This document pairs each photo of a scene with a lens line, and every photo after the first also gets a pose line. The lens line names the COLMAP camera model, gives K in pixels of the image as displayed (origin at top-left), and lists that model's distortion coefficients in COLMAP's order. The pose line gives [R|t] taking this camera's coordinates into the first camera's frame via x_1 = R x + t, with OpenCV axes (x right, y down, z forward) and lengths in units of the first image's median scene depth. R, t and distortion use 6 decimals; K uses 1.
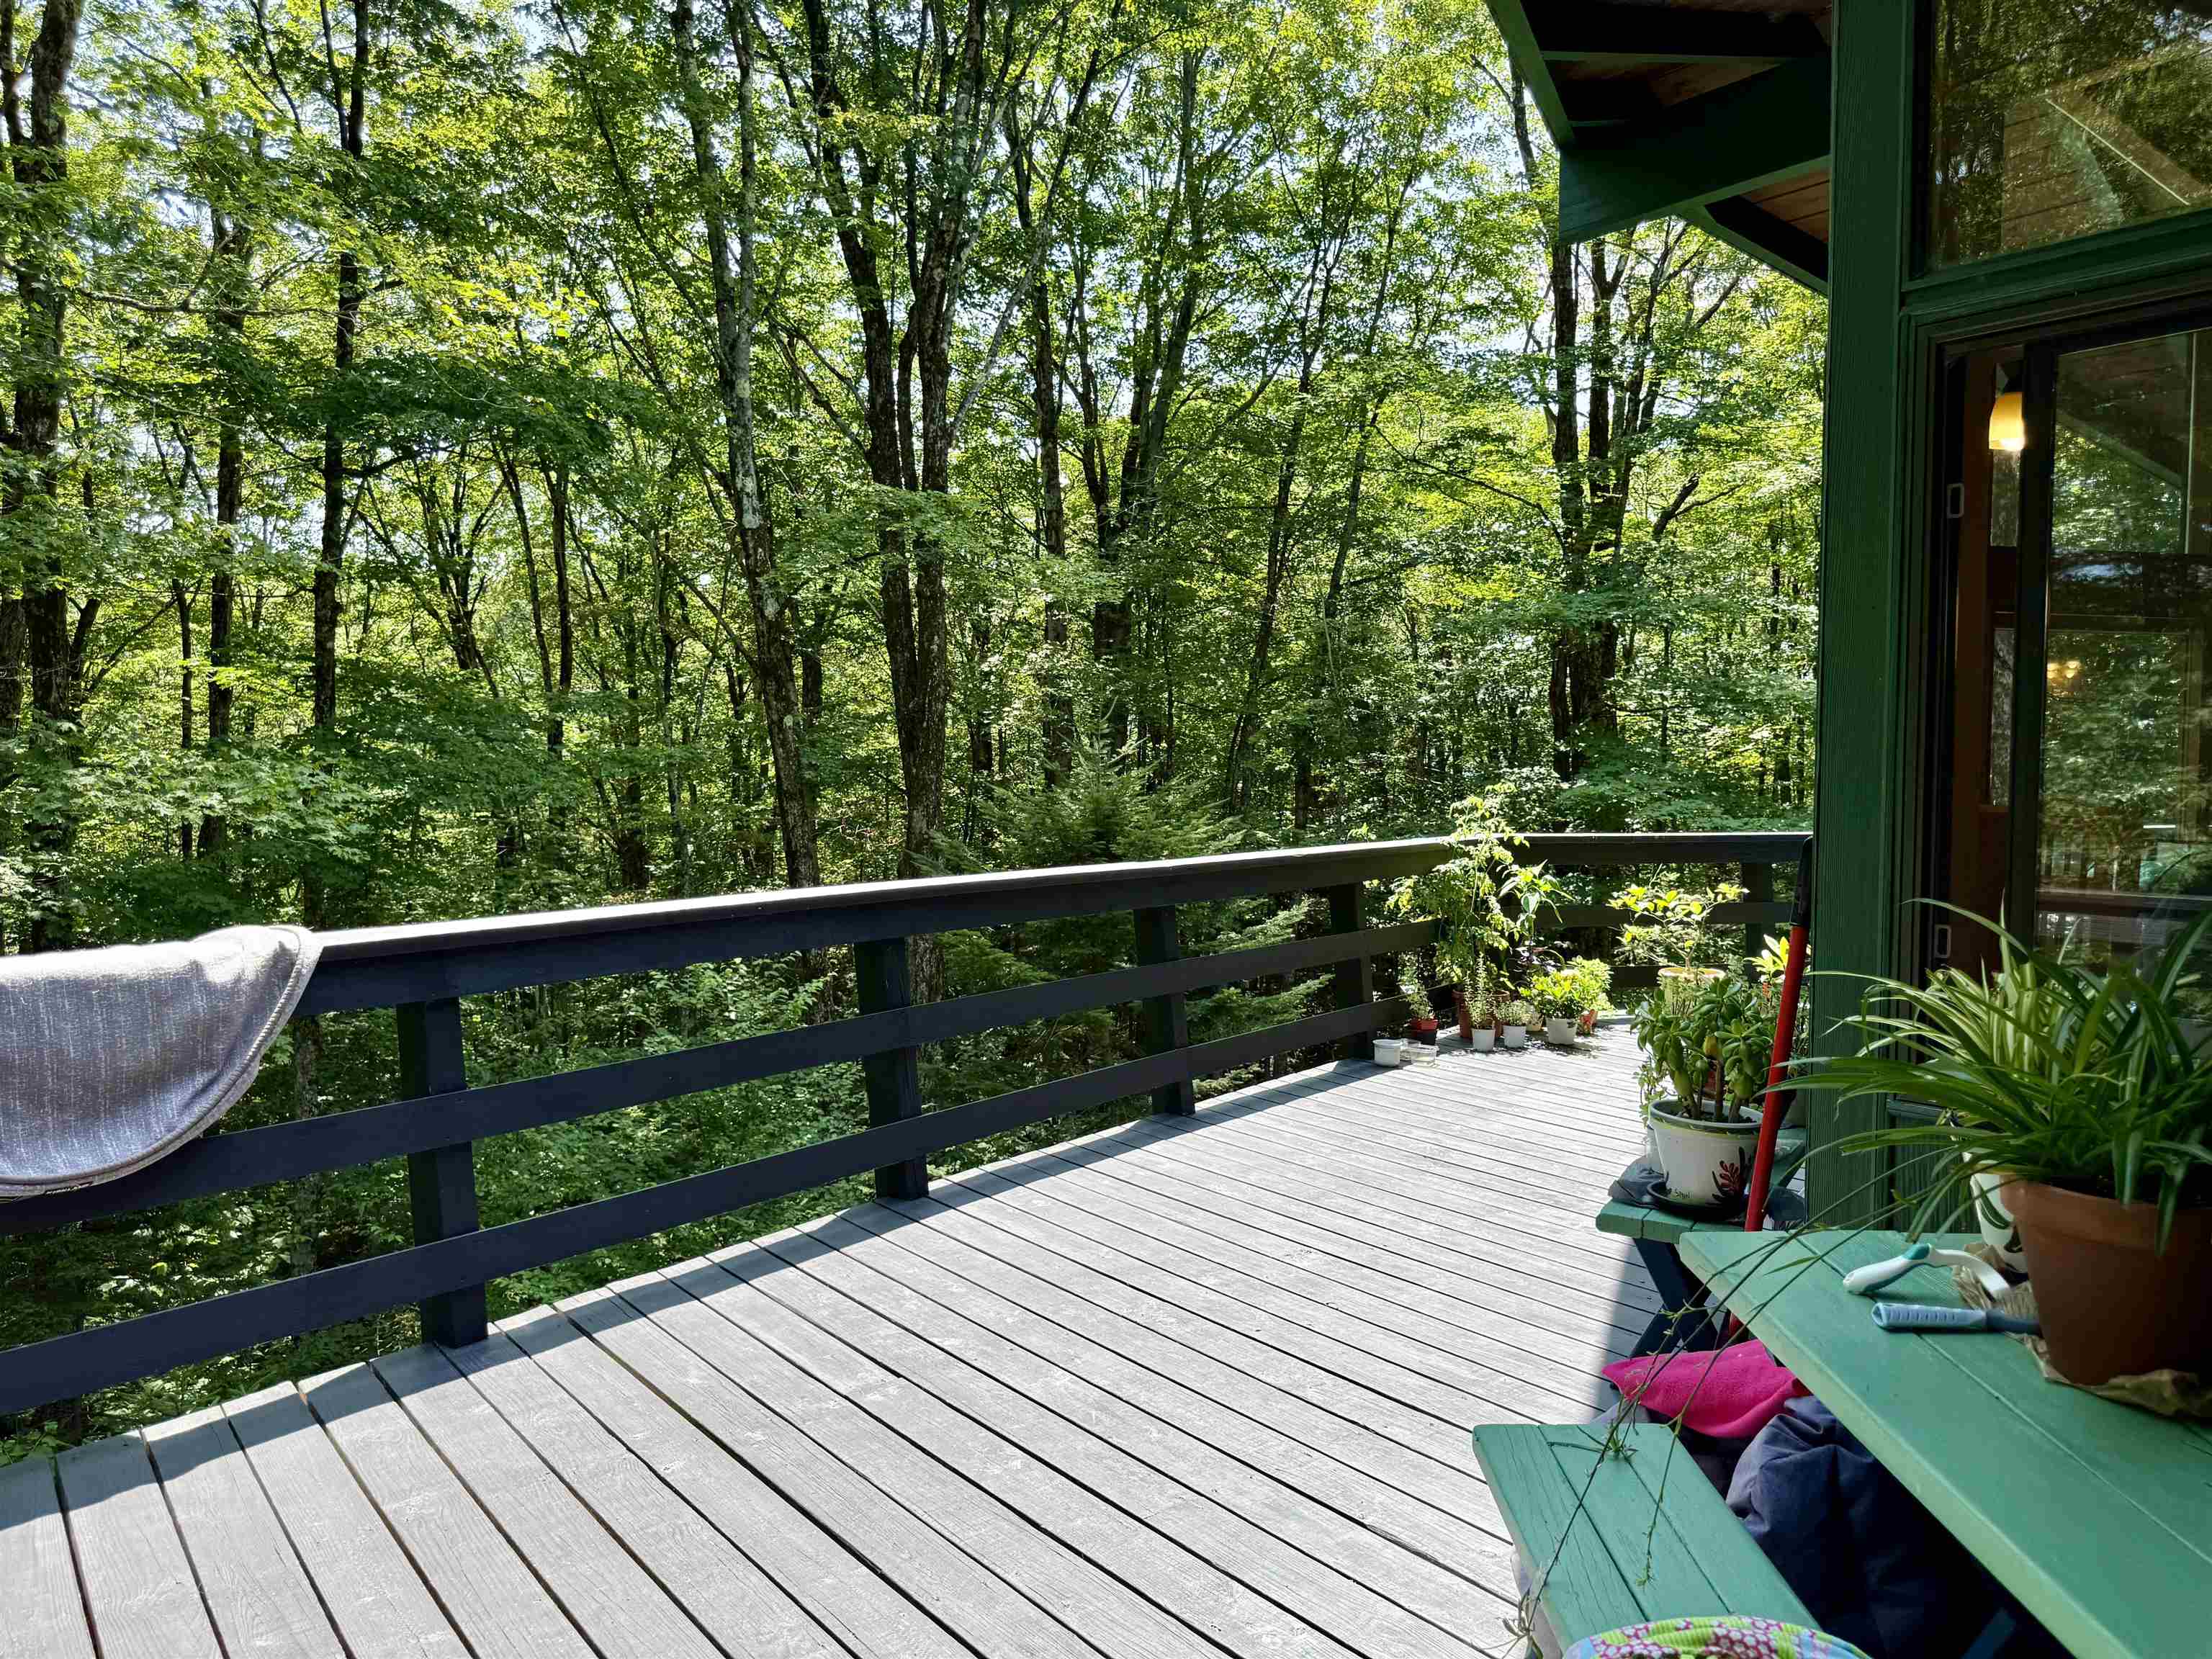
lens RADIAL K [[1568.4, 0, 1110.1], [0, 1568.4, 825.1], [0, 0, 1]] dist [0.070283, -0.095452]
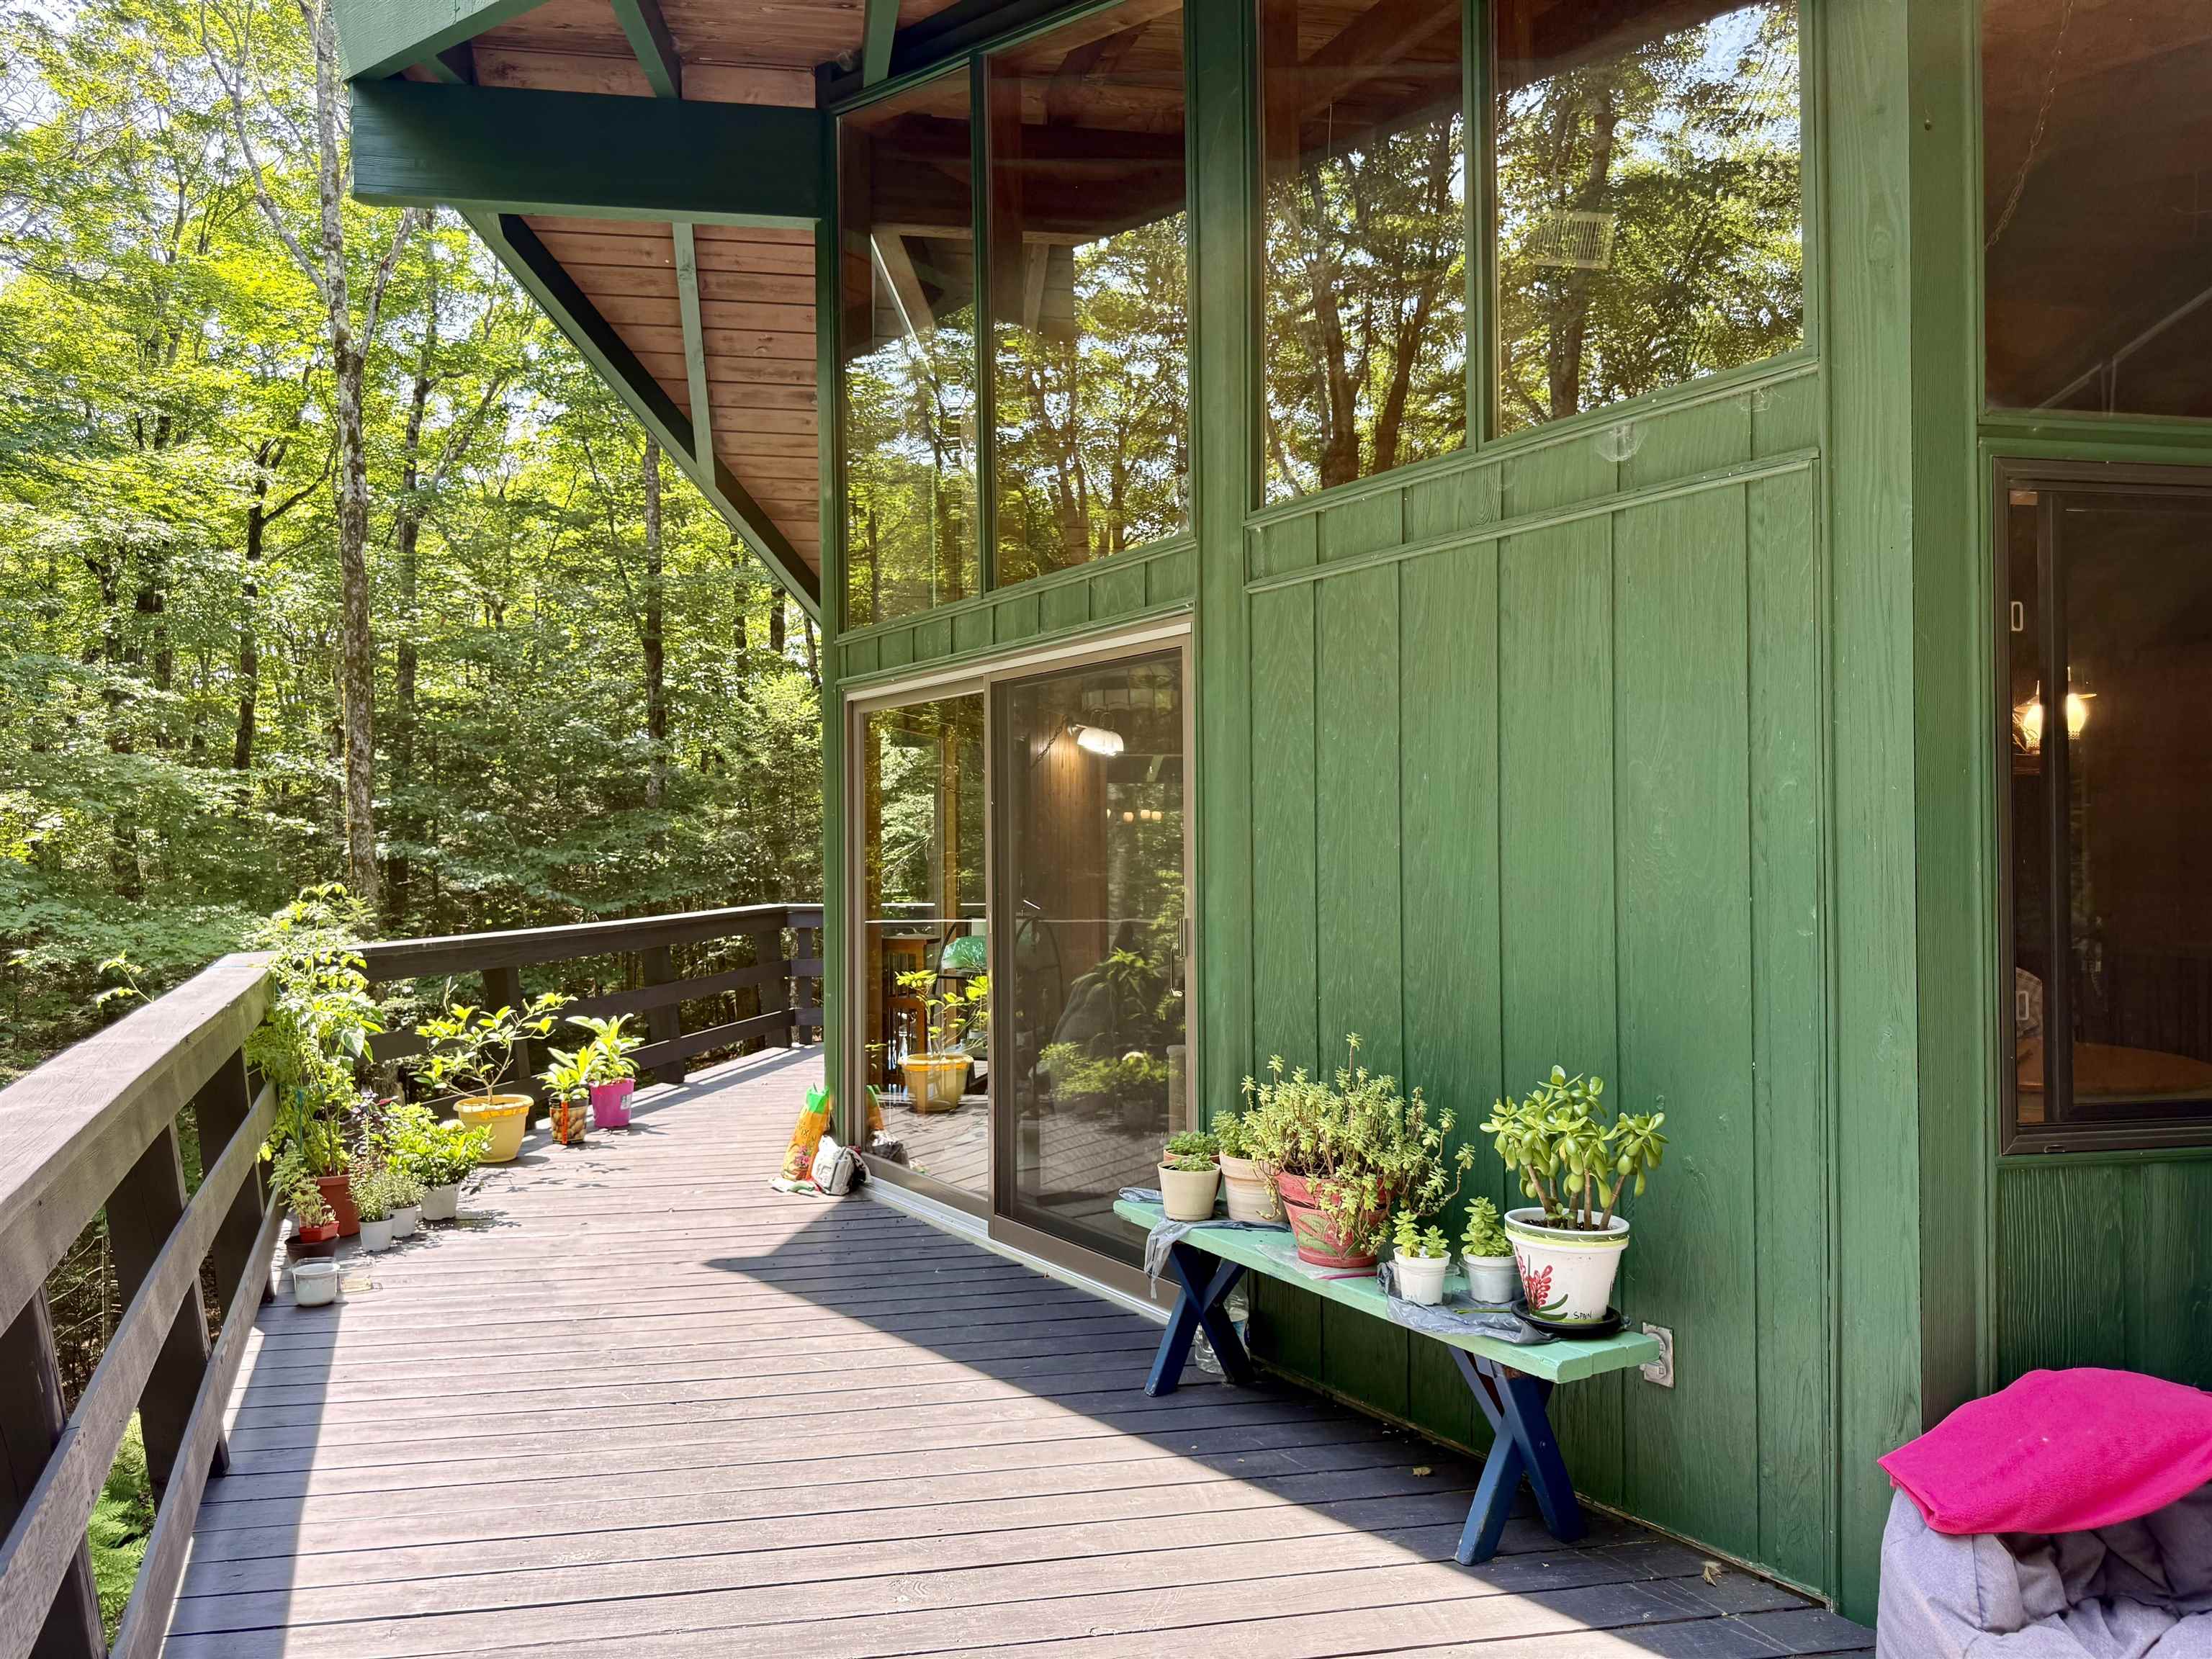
lens RADIAL K [[1568.4, 0, 1107.5], [0, 1568.4, 830.6], [0, 0, 1]] dist [0.070283, -0.095452]
pose [[0.462690, -0.003734, 0.886512, -0.403793], [0.049522, 0.998539, -0.021641, -0.029965], [-0.885136, 0.053914, 0.462198, 0.547352]]
